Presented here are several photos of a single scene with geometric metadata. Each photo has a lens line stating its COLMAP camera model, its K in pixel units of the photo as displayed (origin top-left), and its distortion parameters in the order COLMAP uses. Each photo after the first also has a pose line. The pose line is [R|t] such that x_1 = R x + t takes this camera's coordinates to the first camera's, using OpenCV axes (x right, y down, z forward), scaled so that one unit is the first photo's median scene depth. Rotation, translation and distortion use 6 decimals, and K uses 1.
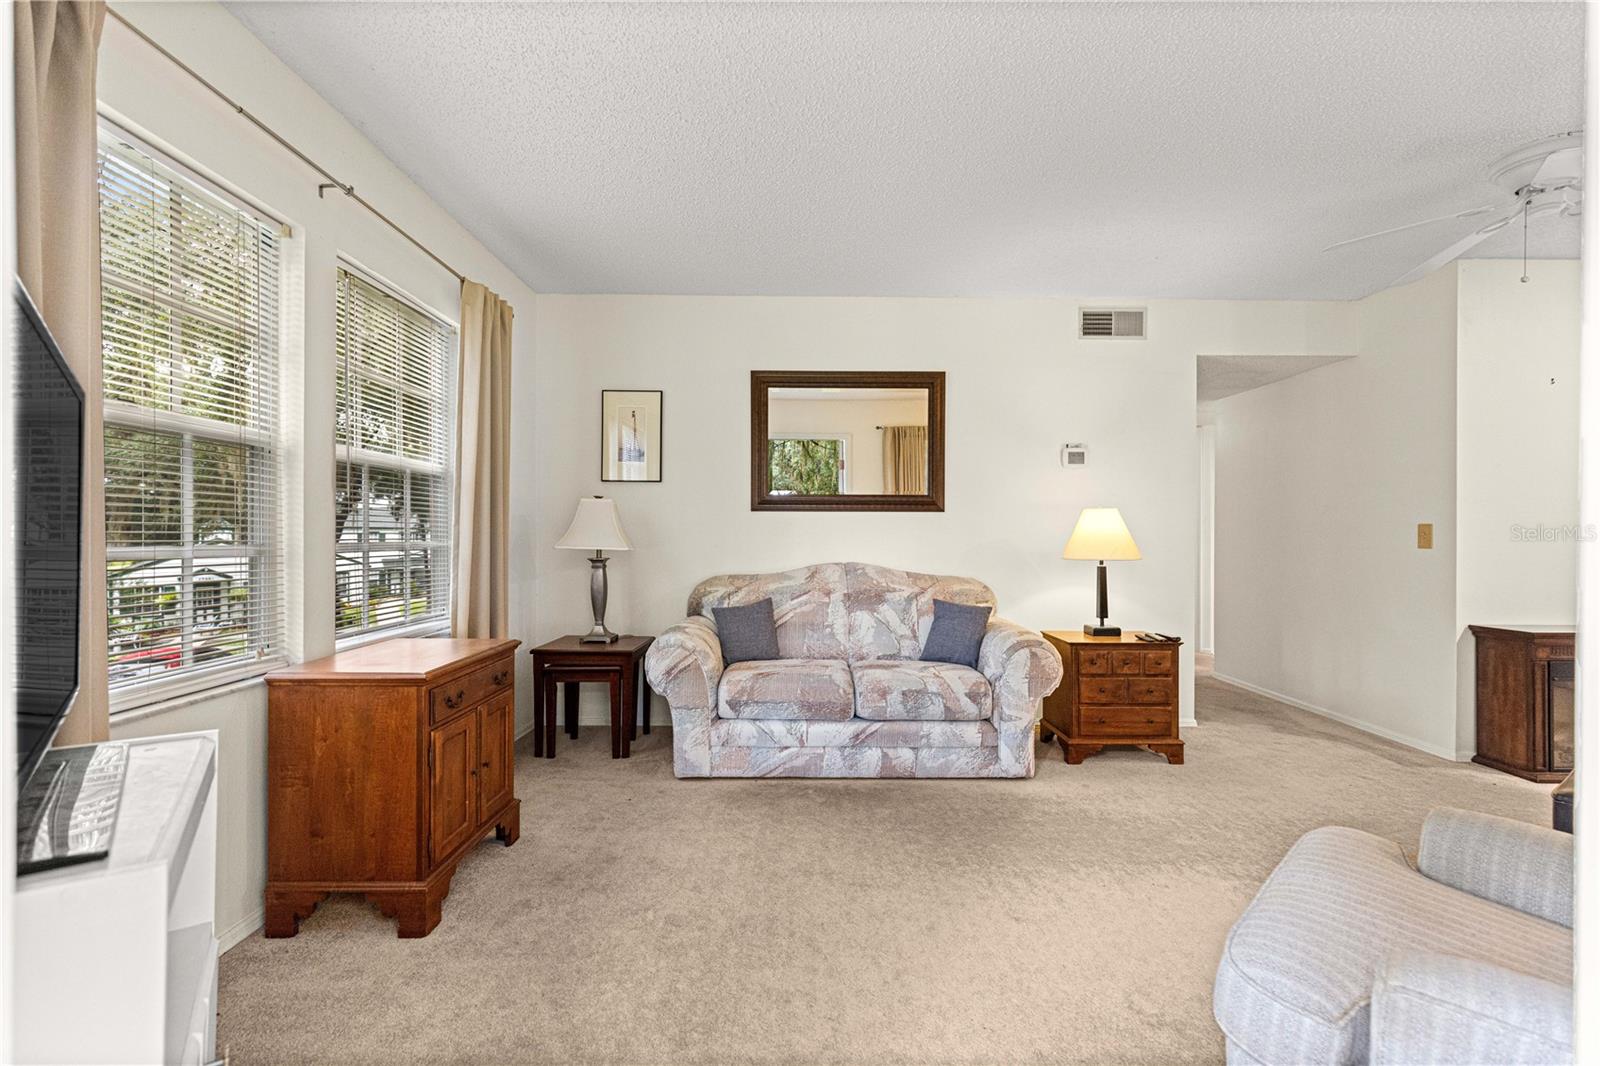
lens RADIAL K [[726.7, 0, 800.2], [0, 726.7, 520.3], [0, 0, 1]] dist [0.011313, -0.004094]
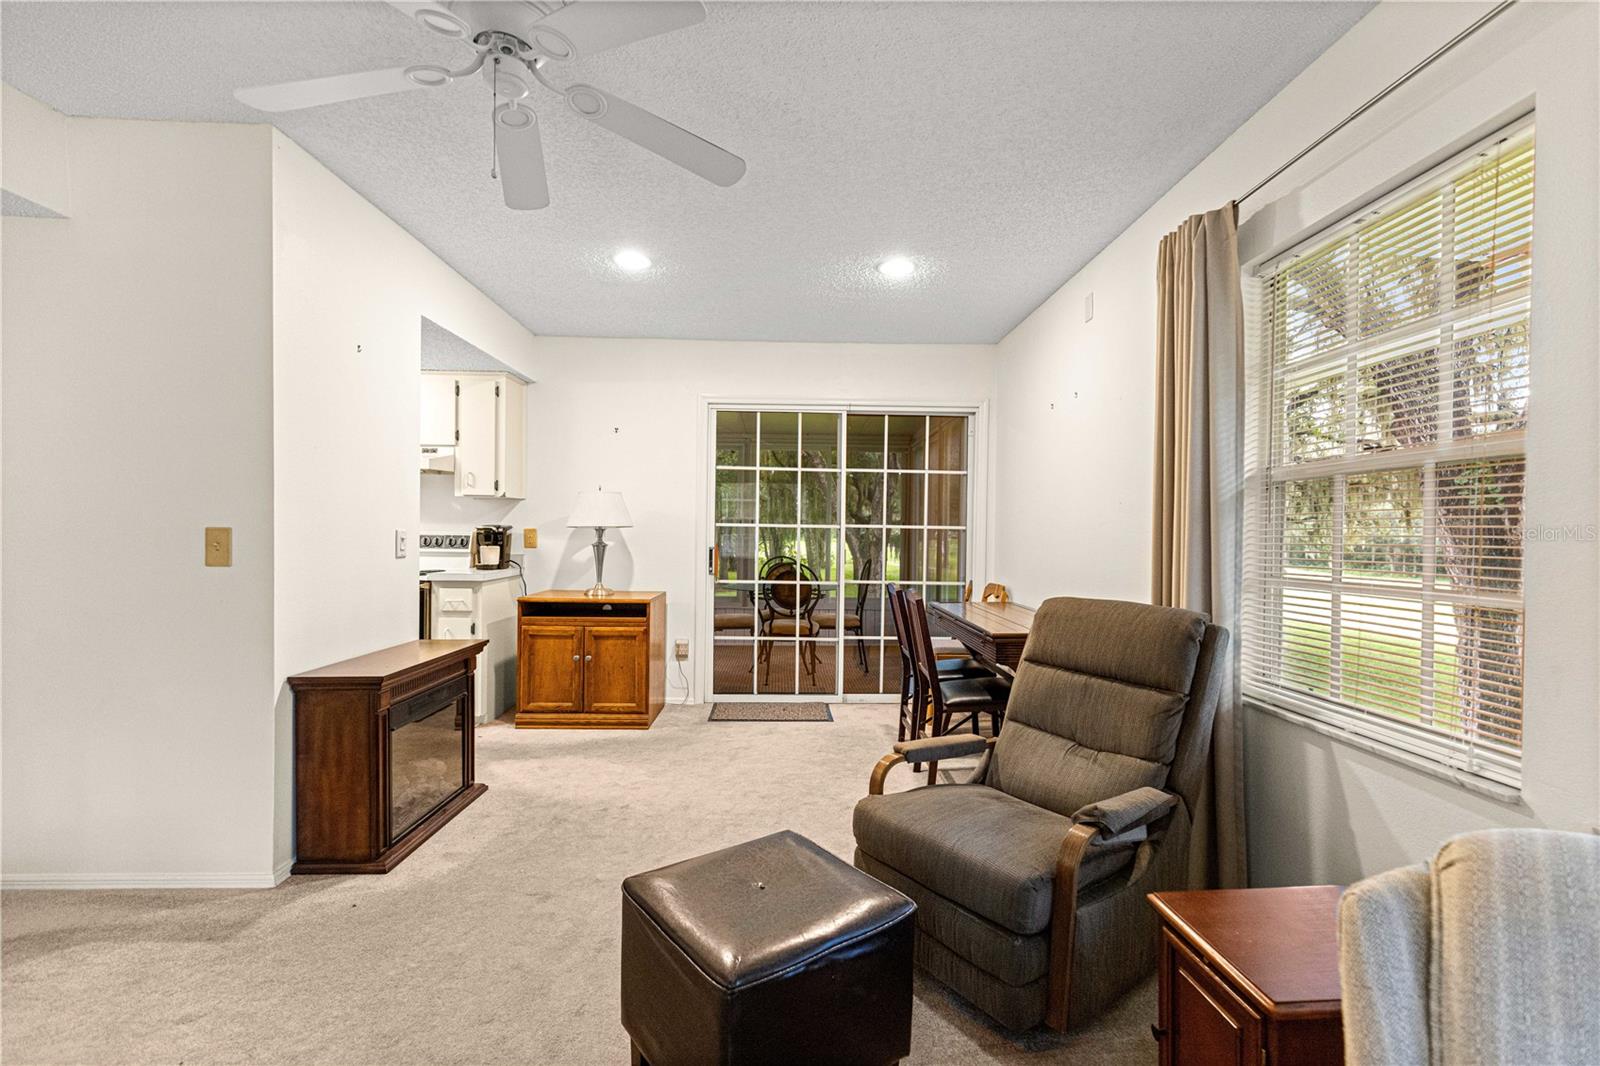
lens RADIAL K [[726.7, 0, 799.9], [0, 726.7, 540.9], [0, 0, 1]] dist [0.011313, -0.004094]
pose [[0.008659, -0.012201, 0.999888, 0.242222], [-0.017696, 0.999767, 0.012353, -0.000330], [-0.999806, -0.017801, 0.008441, 0.527223]]
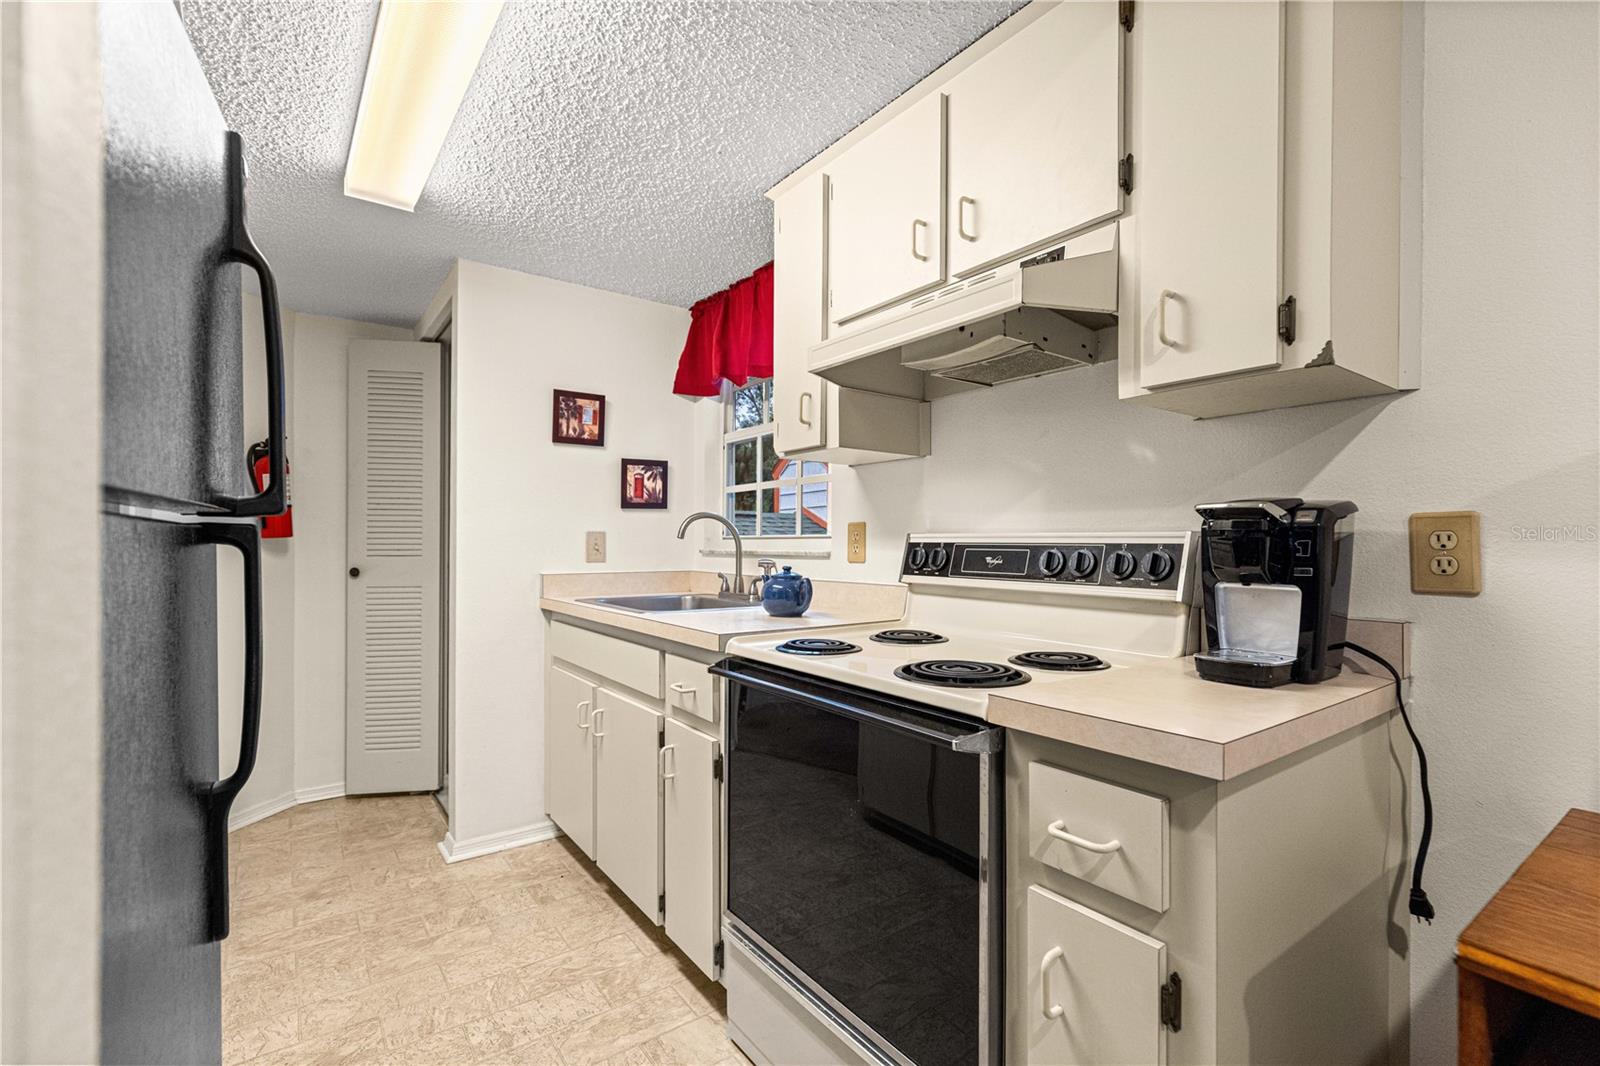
lens RADIAL K [[726.7, 0, 815.3], [0, 726.7, 546.1], [0, 0, 1]] dist [0.011313, -0.004094]
pose [[0.817440, -0.001742, 0.576011, 1.168704], [-0.002368, 0.999977, 0.006384, 0.016086], [-0.576008, -0.006582, 0.817417, 0.930581]]
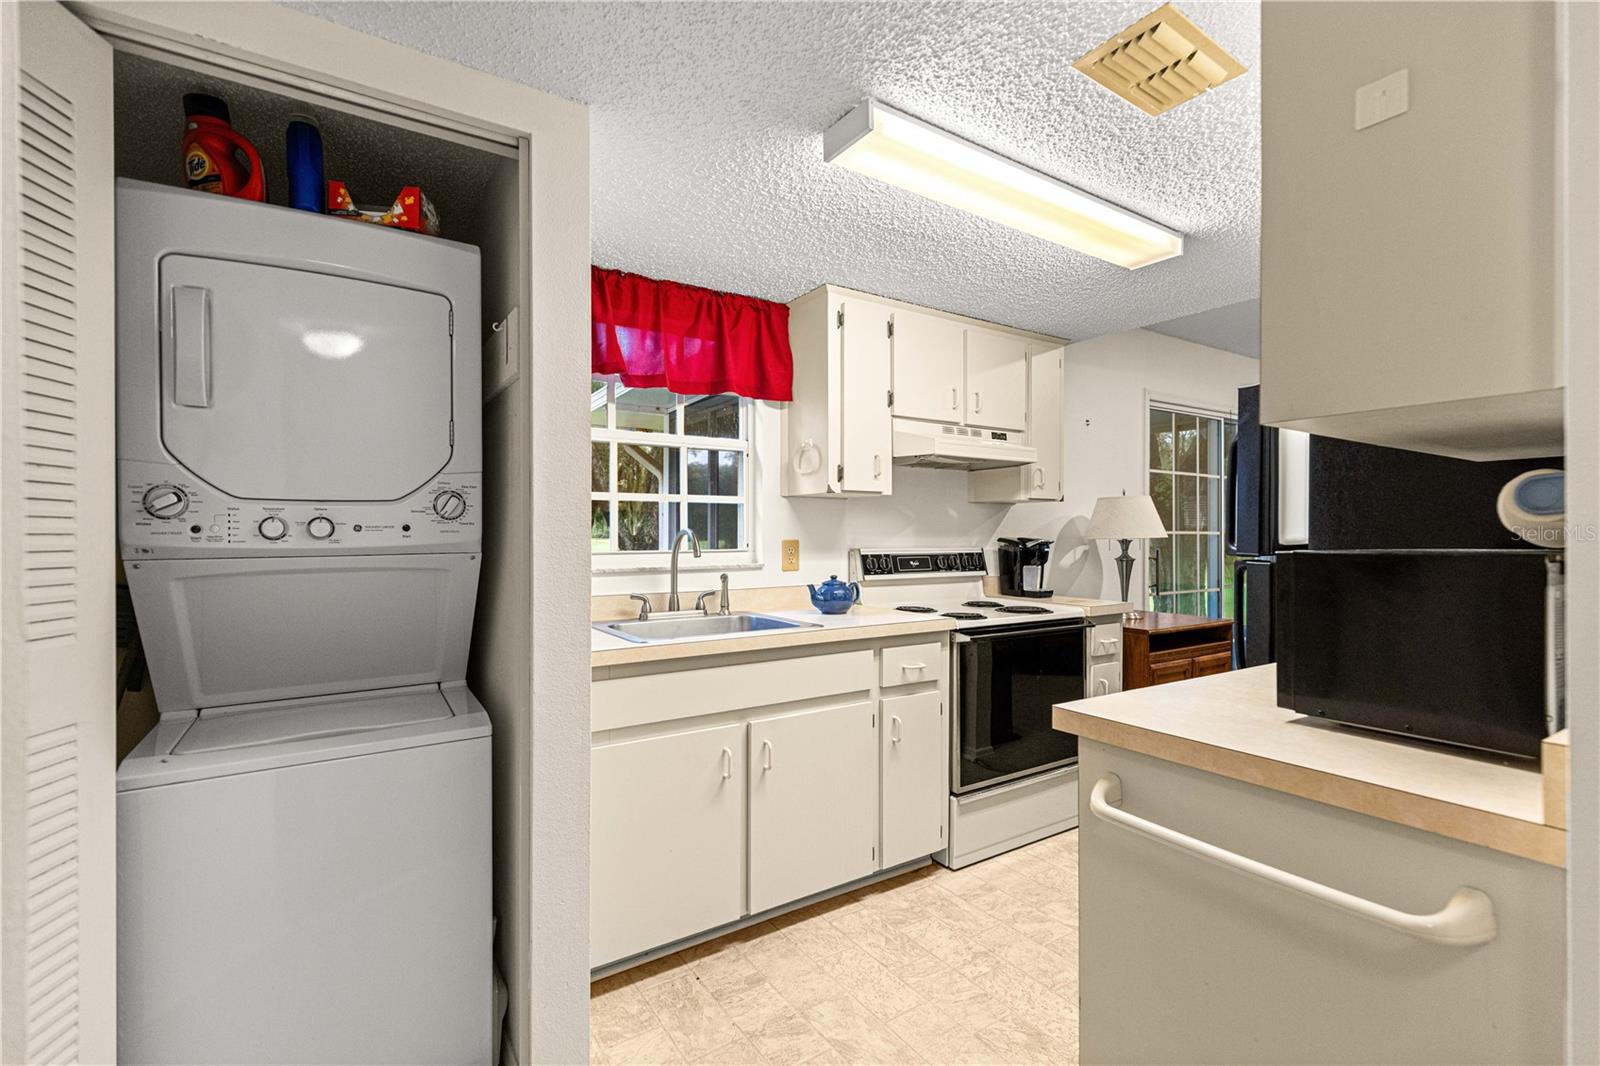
lens RADIAL K [[726.7, 0, 819.4], [0, 726.7, 529.9], [0, 0, 1]] dist [0.011313, -0.004094]
pose [[-0.549557, -0.001830, 0.835454, 0.860002], [-0.006481, 0.999977, -0.002072, -0.009831], [-0.835431, -0.006553, -0.549556, 1.835108]]
